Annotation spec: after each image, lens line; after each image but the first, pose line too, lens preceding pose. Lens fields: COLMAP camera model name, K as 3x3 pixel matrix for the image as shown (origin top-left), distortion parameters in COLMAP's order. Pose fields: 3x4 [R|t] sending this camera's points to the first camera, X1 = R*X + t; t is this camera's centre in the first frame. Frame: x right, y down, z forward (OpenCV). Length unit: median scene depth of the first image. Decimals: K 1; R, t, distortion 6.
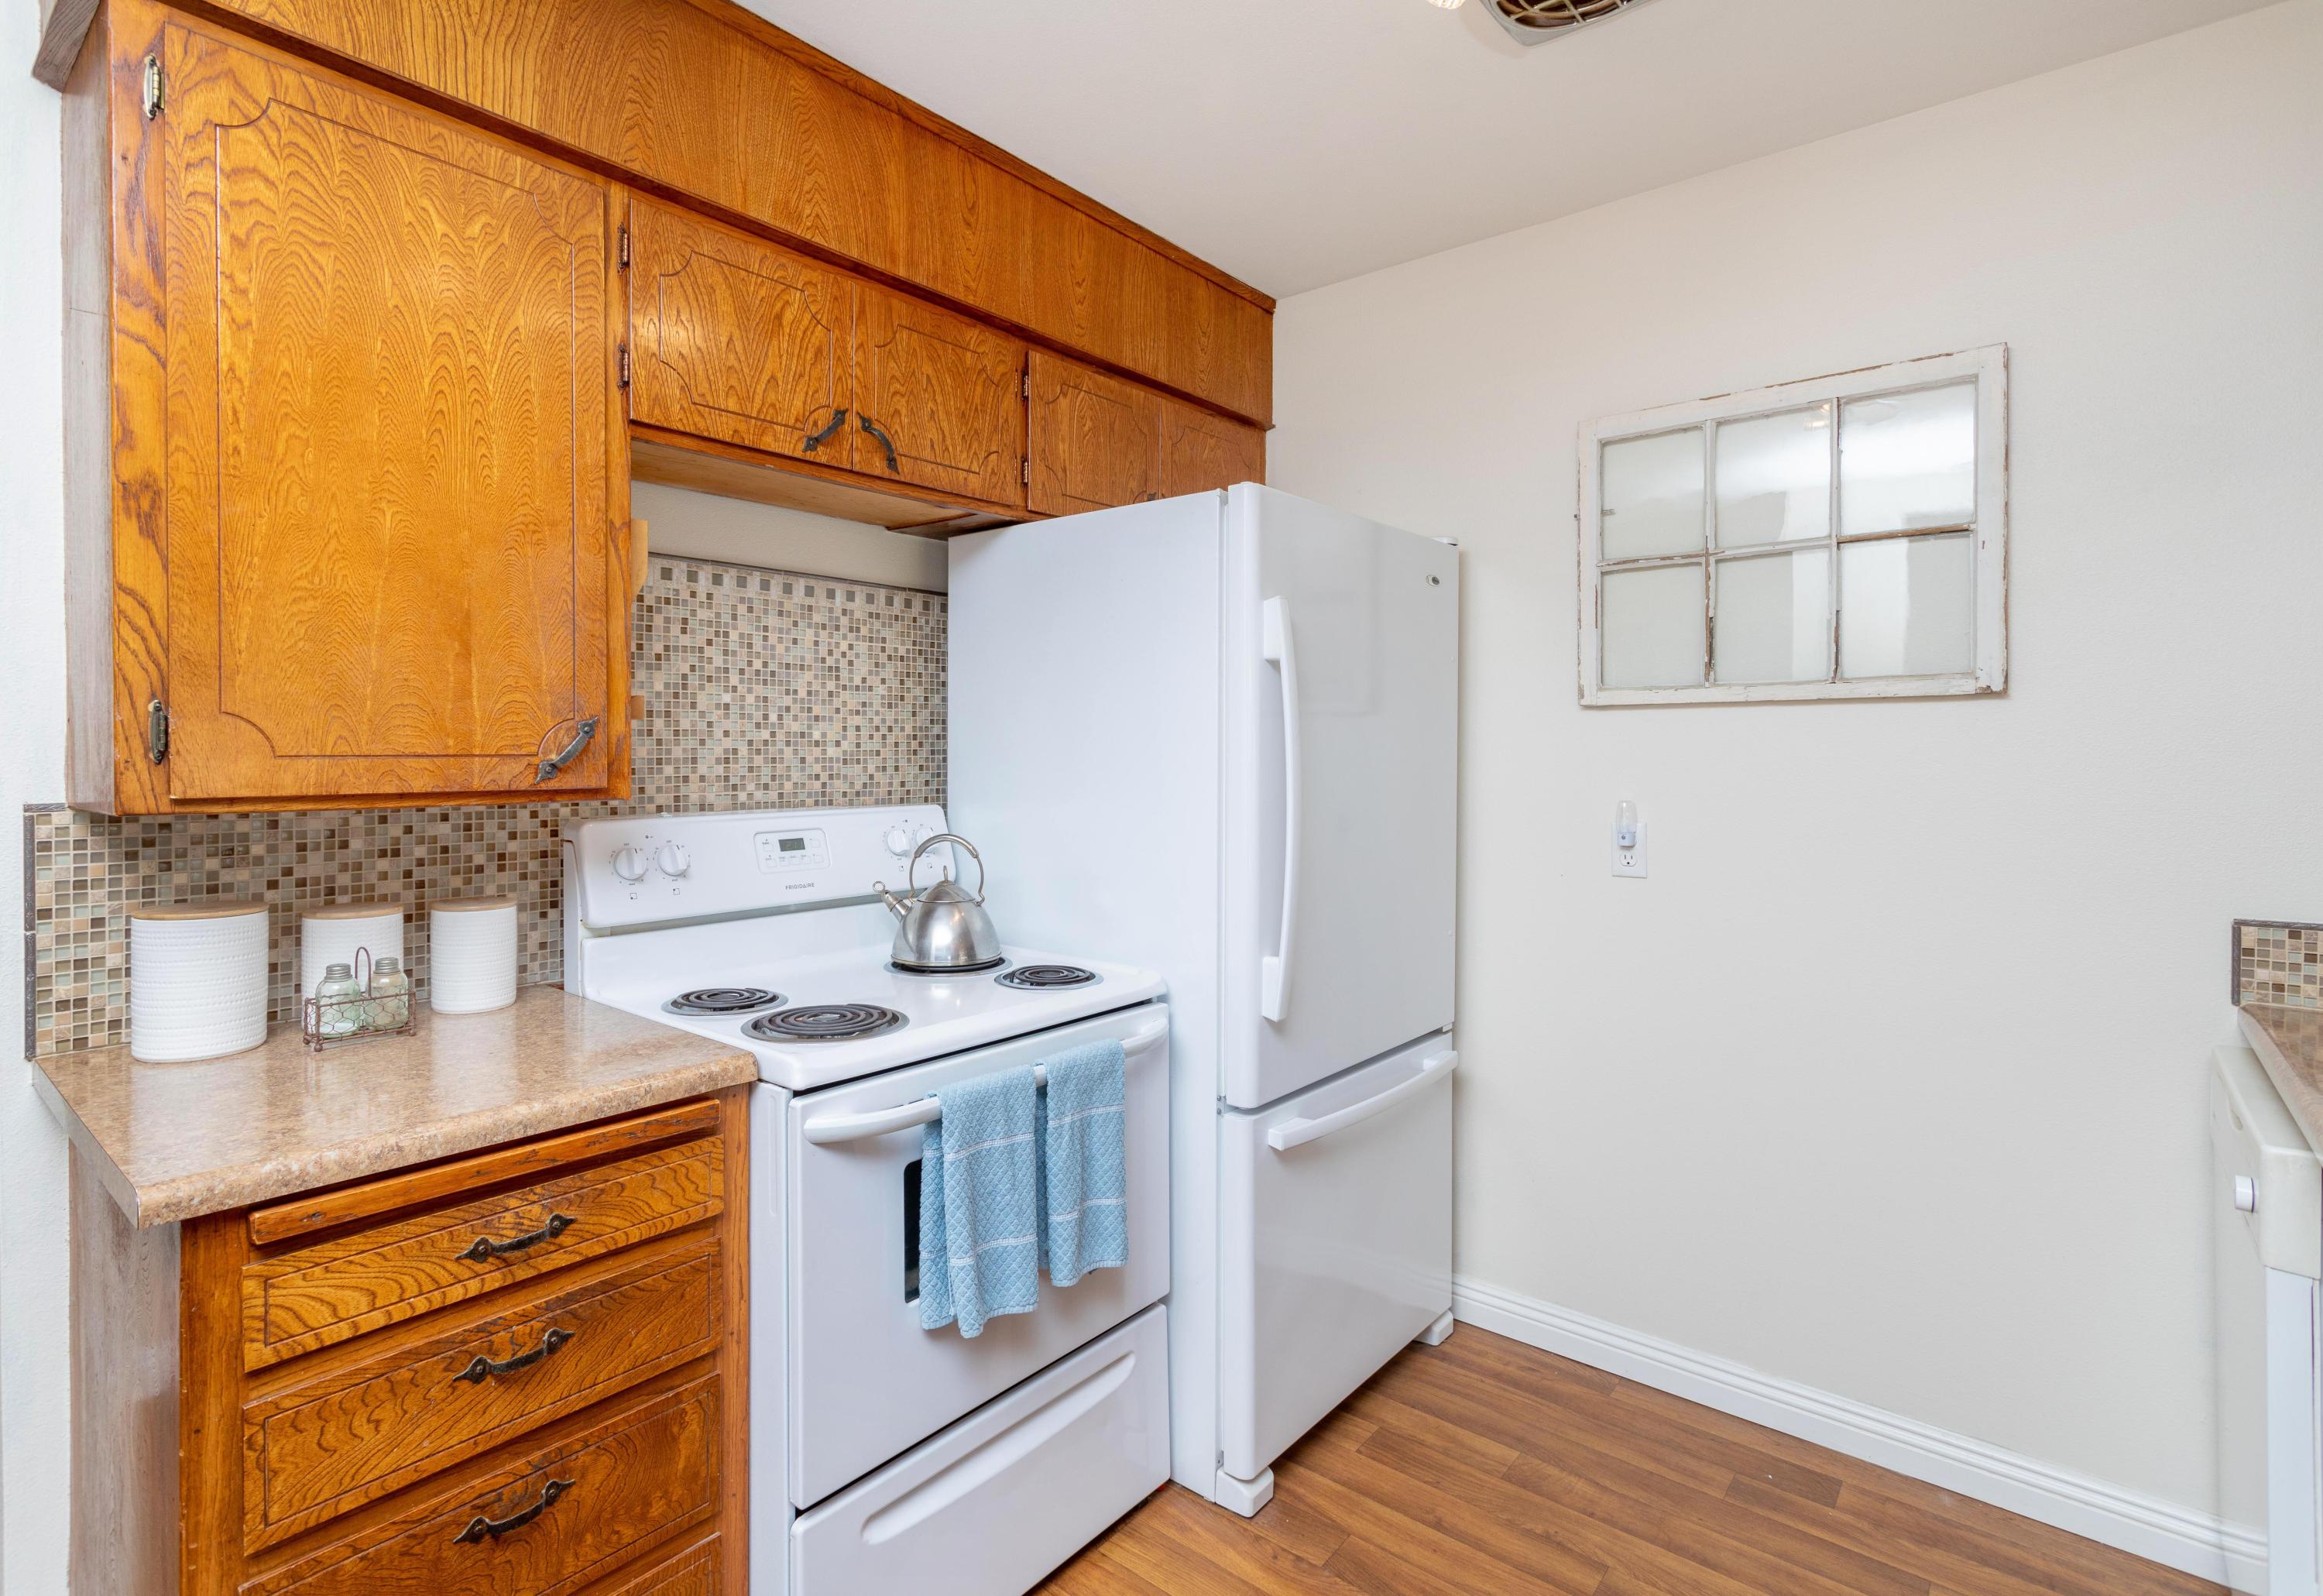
lens RADIAL K [[1132.1, 0, 1100.9], [0, 1132.1, 753.1], [0, 0, 1]] dist [-0.000895, -0.000632]
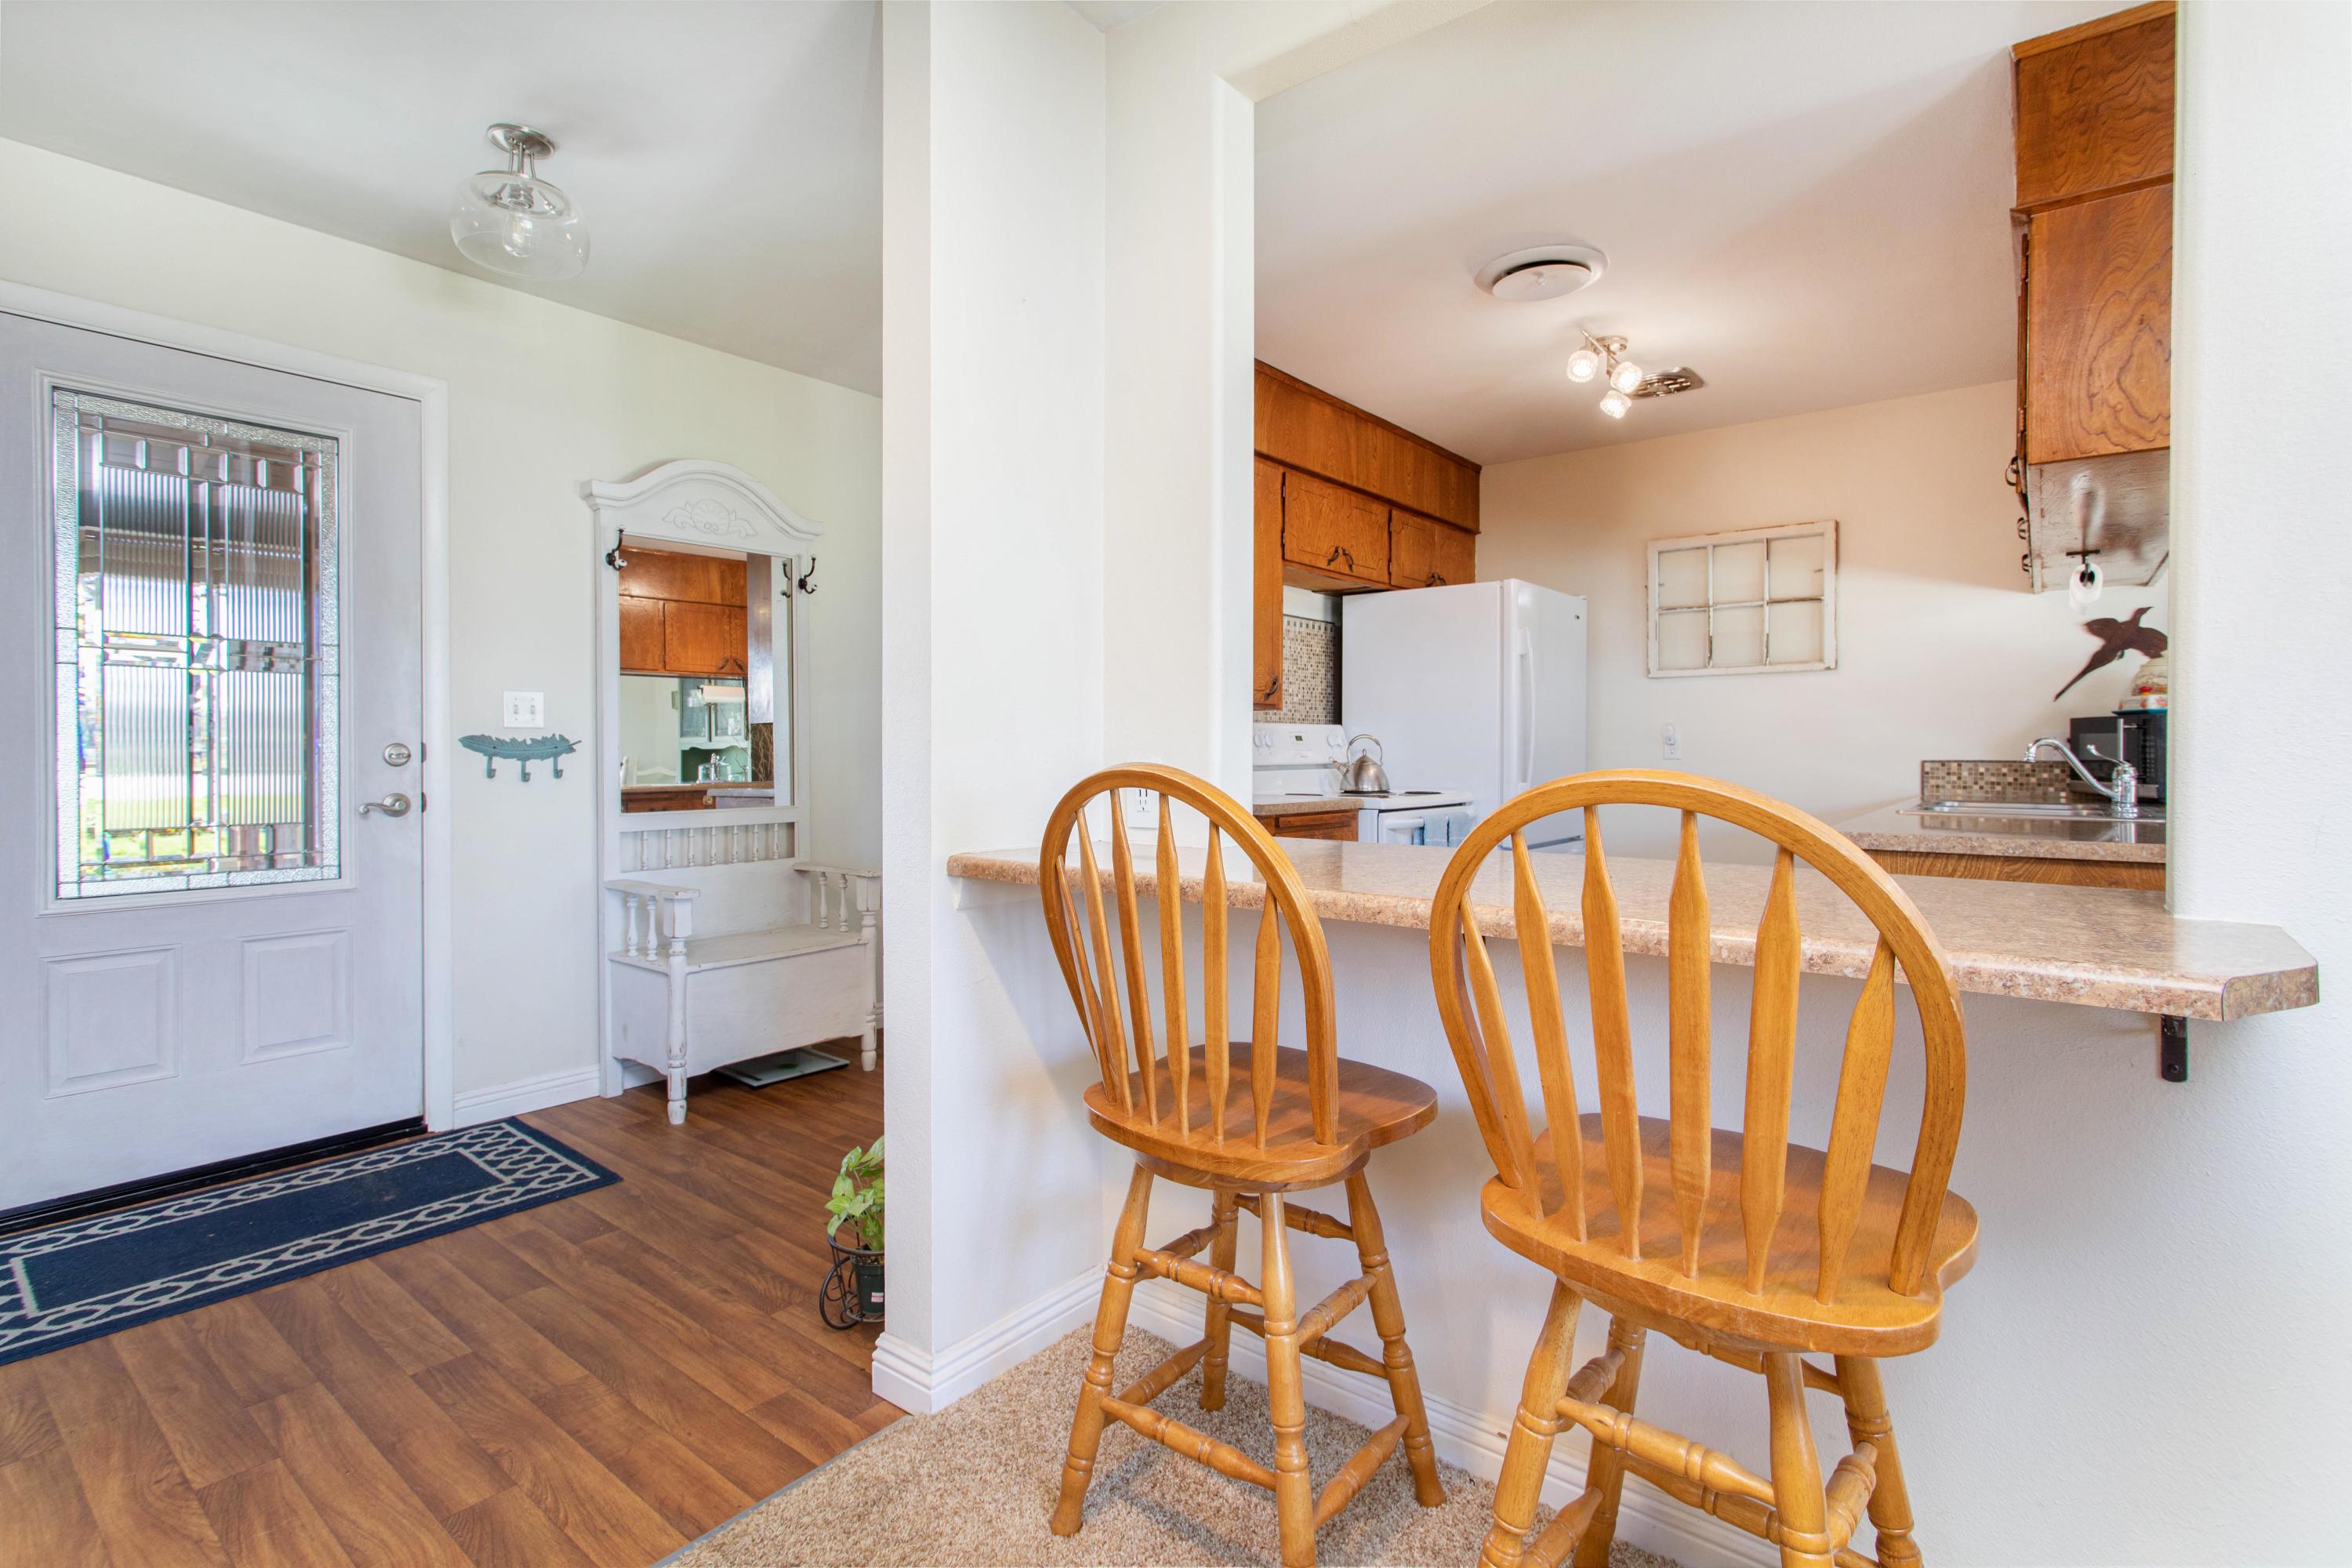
lens RADIAL K [[1117.9, 0, 1138.5], [0, 1117.9, 743.0], [0, 0, 1]] dist [0.016003, 0.000302]
pose [[0.999742, -0.000085, 0.022729, -0.644385], [0.000157, 0.999995, -0.003156, 0.098107], [-0.022729, 0.003159, 0.999737, -1.199128]]
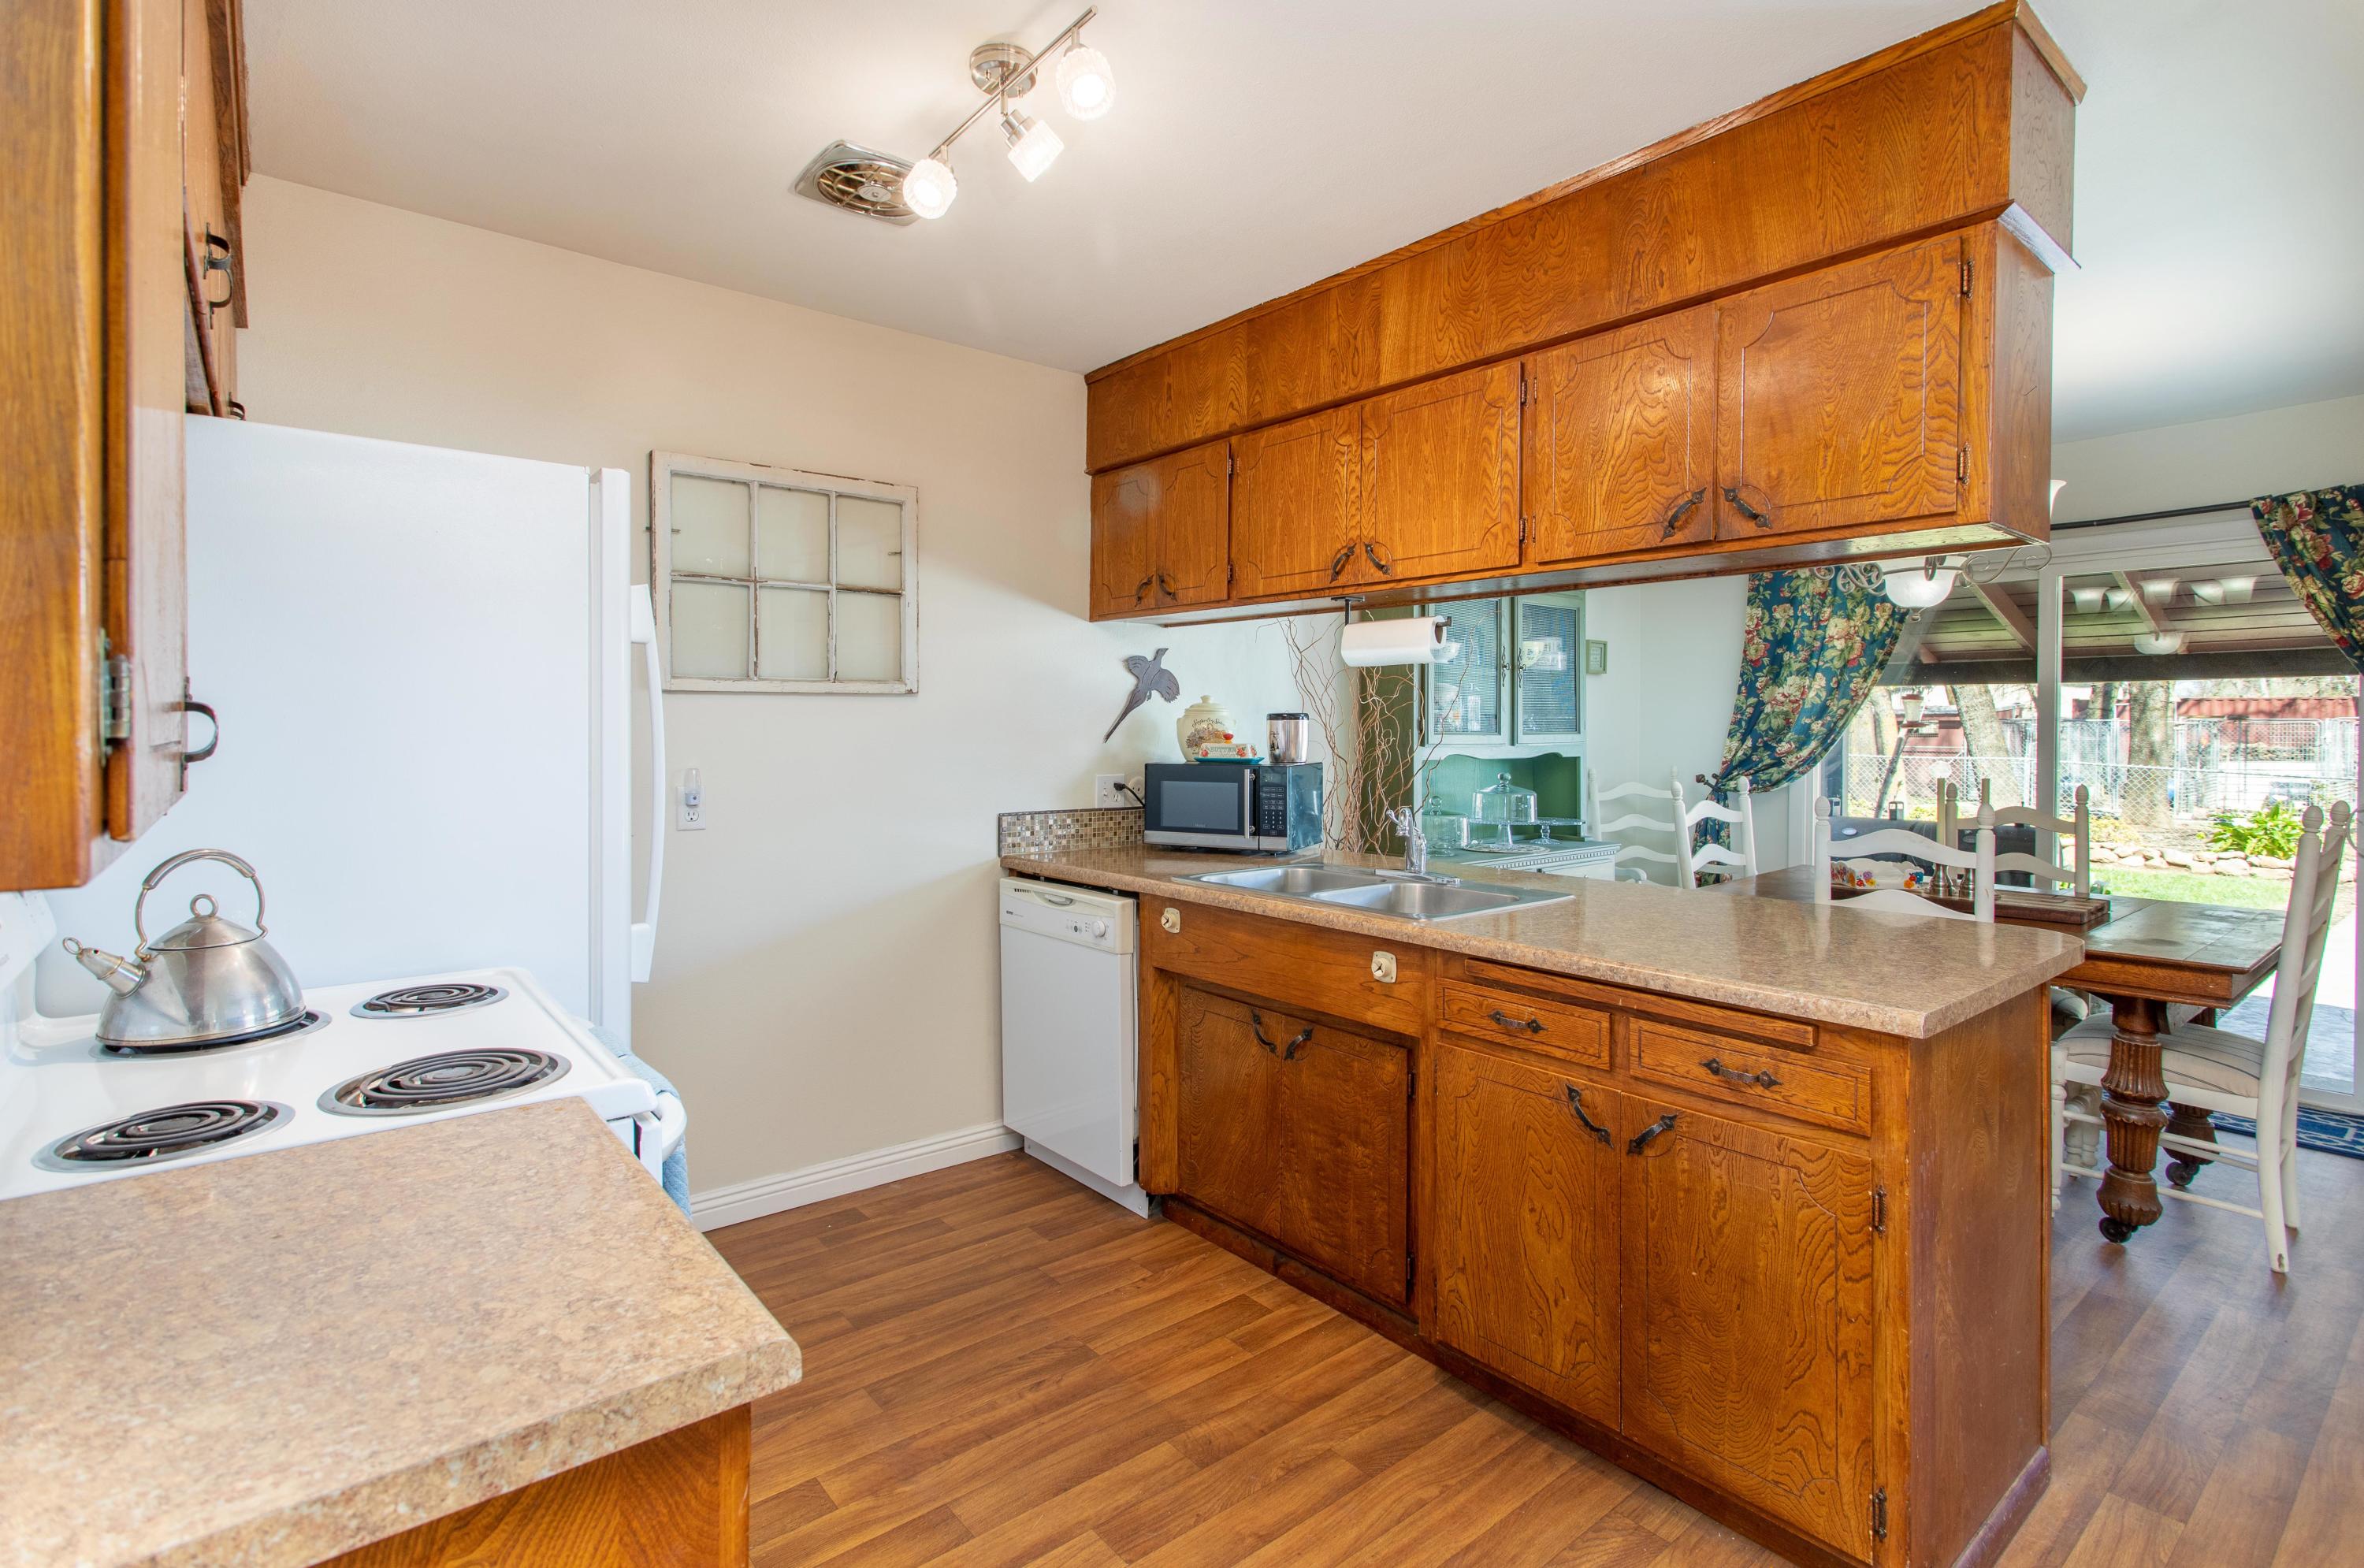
lens RADIAL K [[1123.5, 0, 1144.3], [0, 1123.5, 742.8], [0, 0, 1]] dist [0.016003, 0.000302]
pose [[0.193427, -0.012787, 0.981031, -0.734062], [0.001334, 0.999918, 0.012770, -0.001476], [-0.981114, -0.001162, 0.193428, 0.315166]]
